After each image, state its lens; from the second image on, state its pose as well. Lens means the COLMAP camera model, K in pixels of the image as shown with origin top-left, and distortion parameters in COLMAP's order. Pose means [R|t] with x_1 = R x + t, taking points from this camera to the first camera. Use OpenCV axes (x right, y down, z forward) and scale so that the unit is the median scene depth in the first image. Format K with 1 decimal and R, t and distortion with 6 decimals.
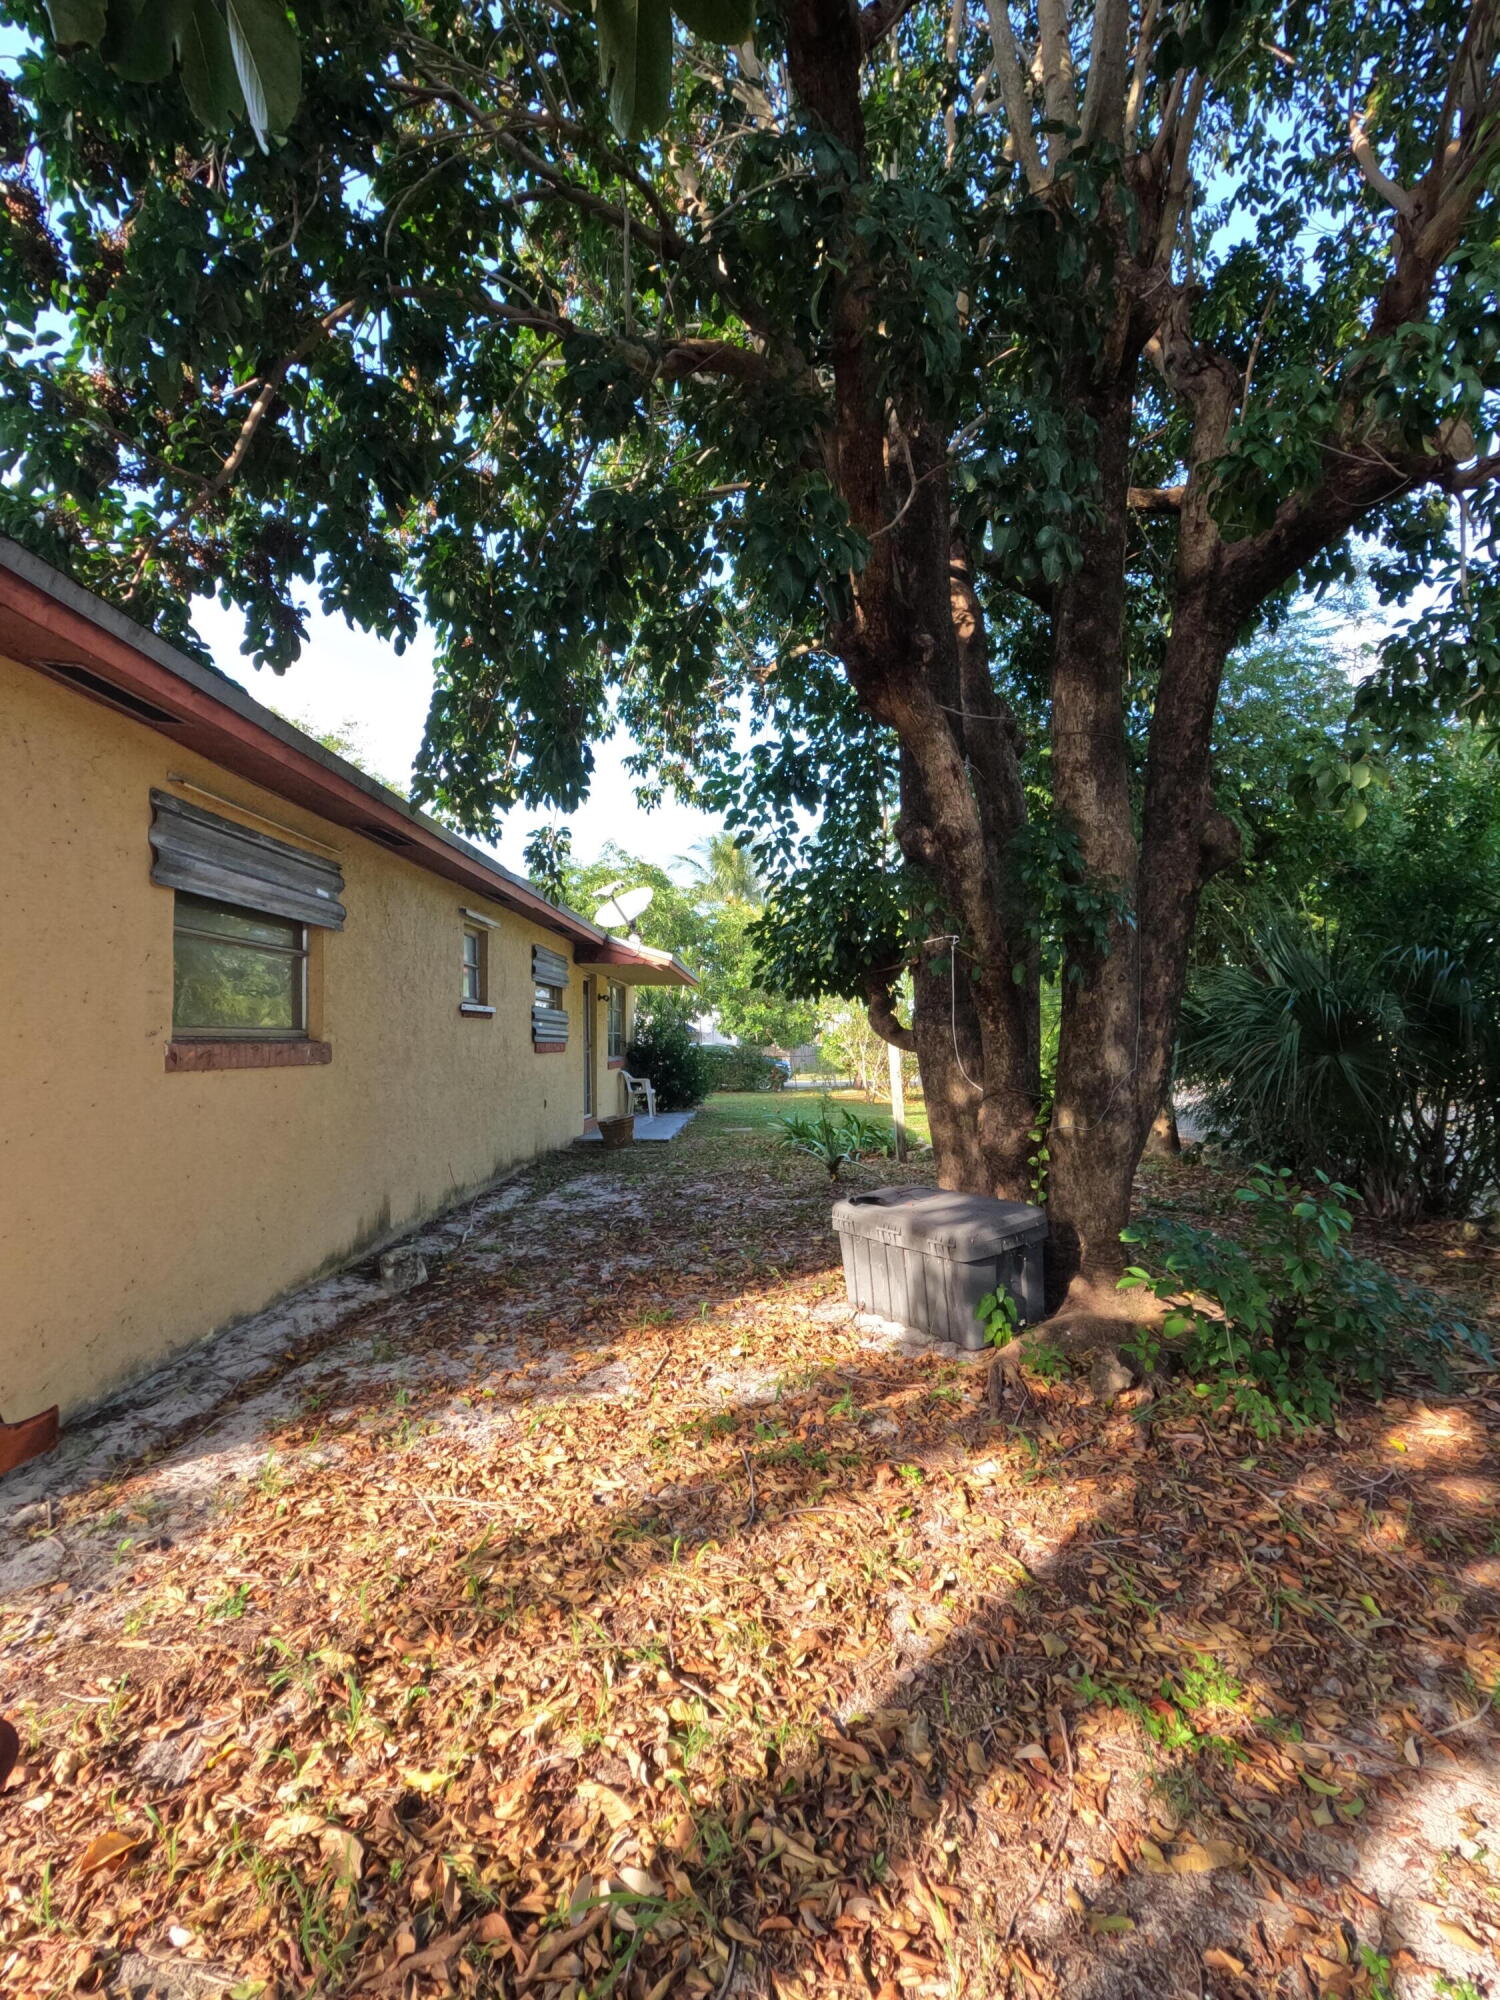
lens RADIAL K [[952.7, 0, 754.9], [0, 952.7, 996.2], [0, 0, 1]] dist [-0.000089, 0.000453]
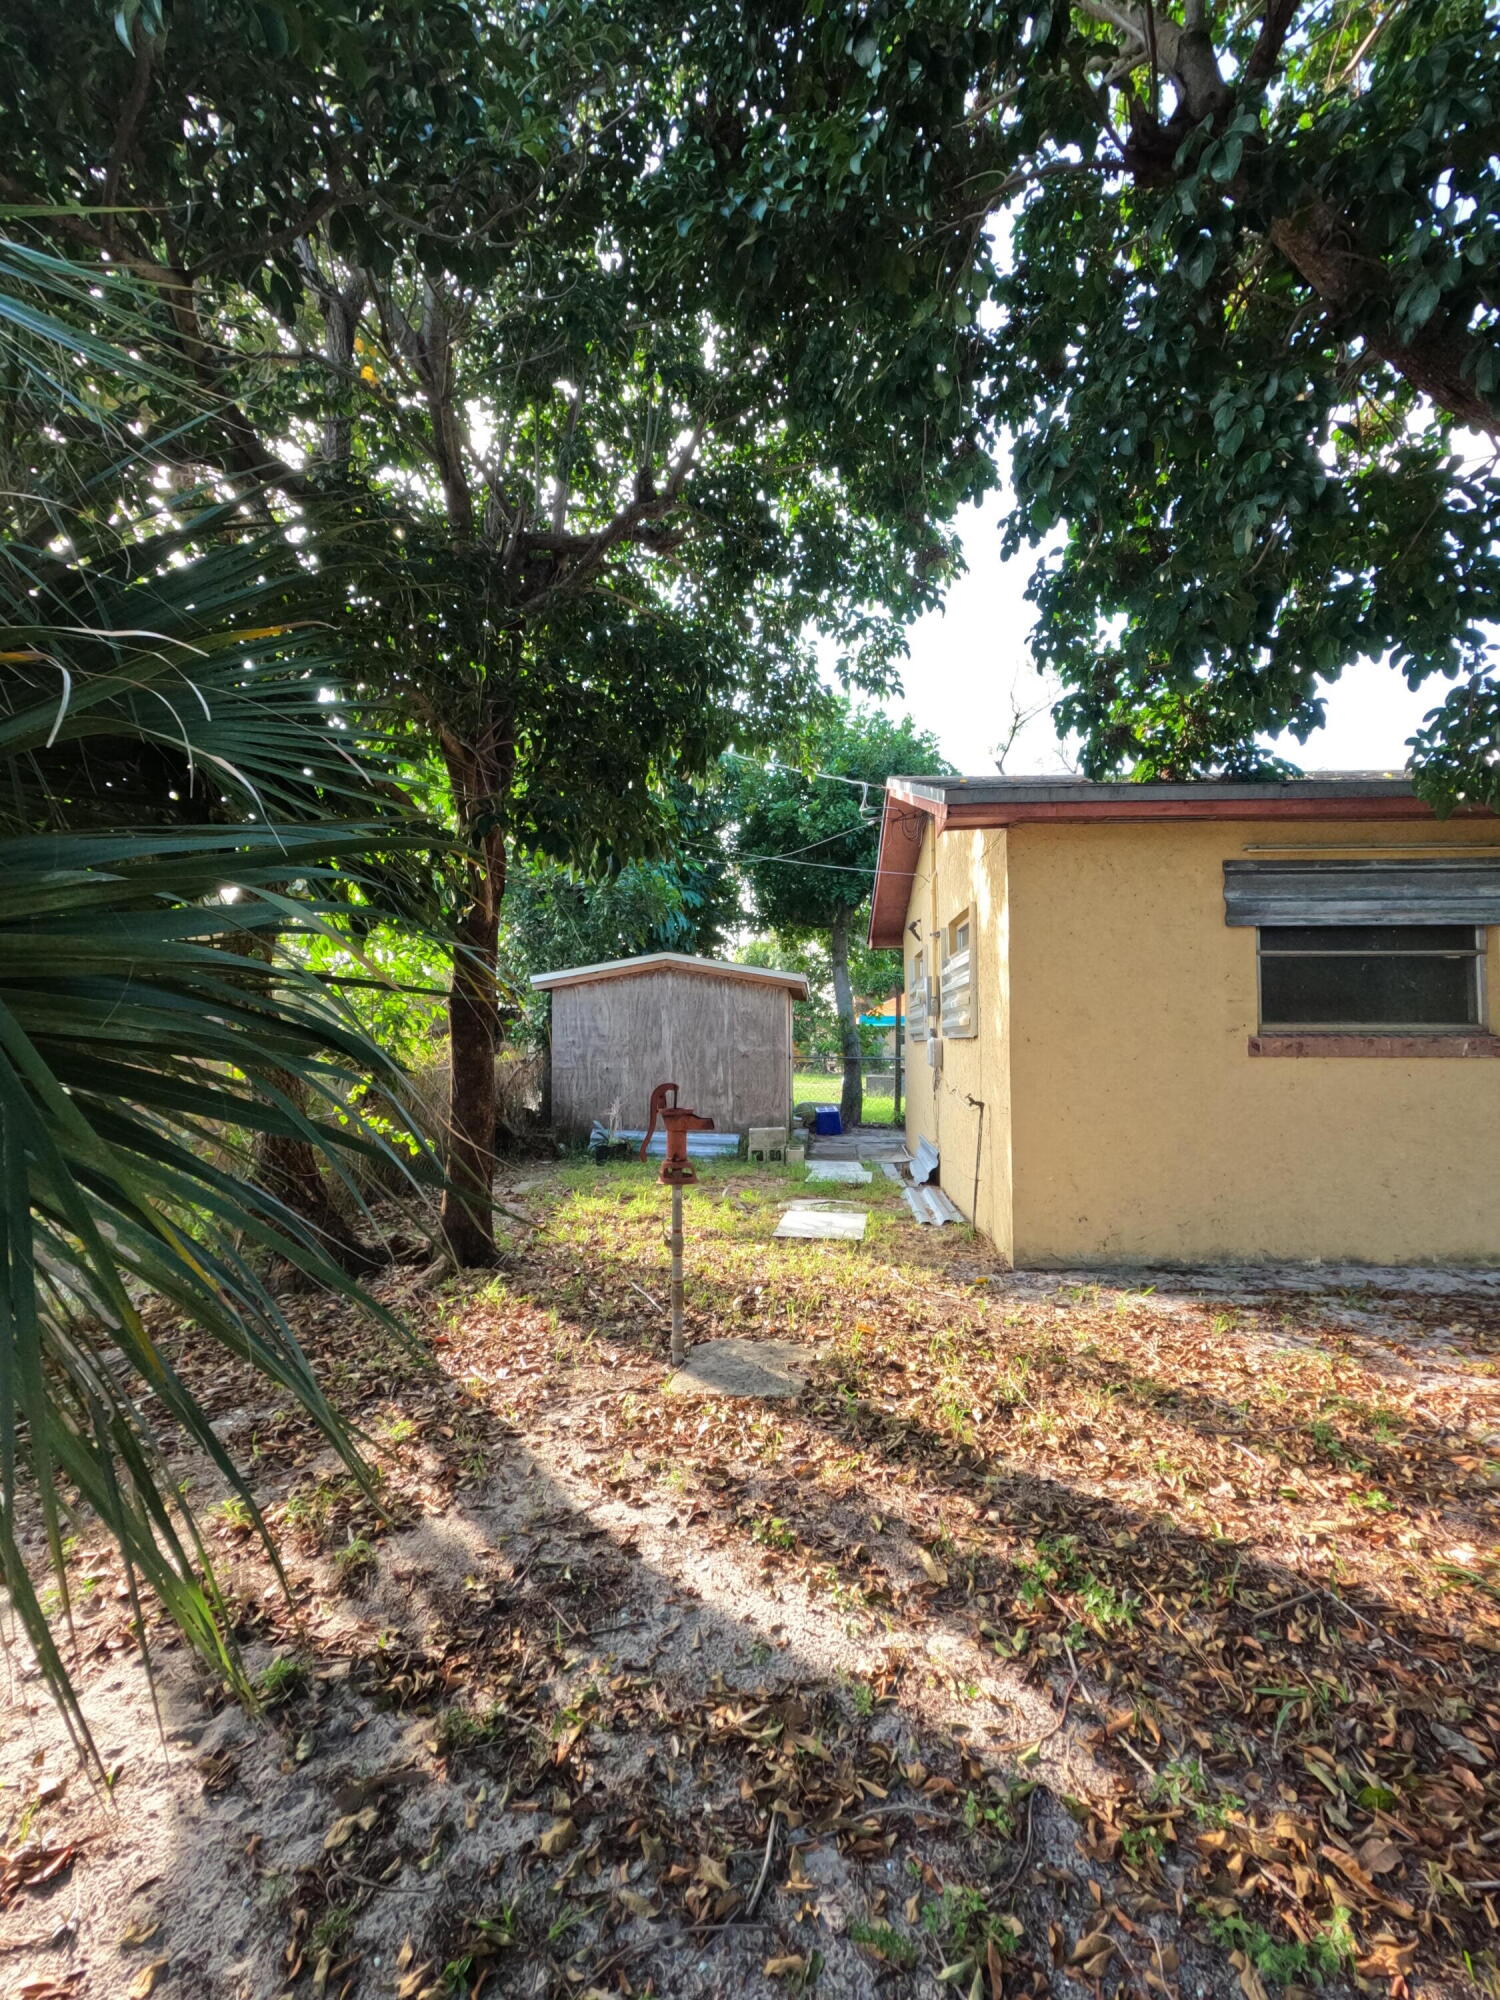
lens RADIAL K [[952.7, 0, 754.9], [0, 952.7, 1009.2], [0, 0, 1]] dist [-0.000089, 0.000453]
pose [[-0.034363, -0.013332, -0.999321, 0.844837], [0.049228, 0.998675, -0.015016, -0.006025], [0.998196, -0.049710, -0.033661, 0.322503]]
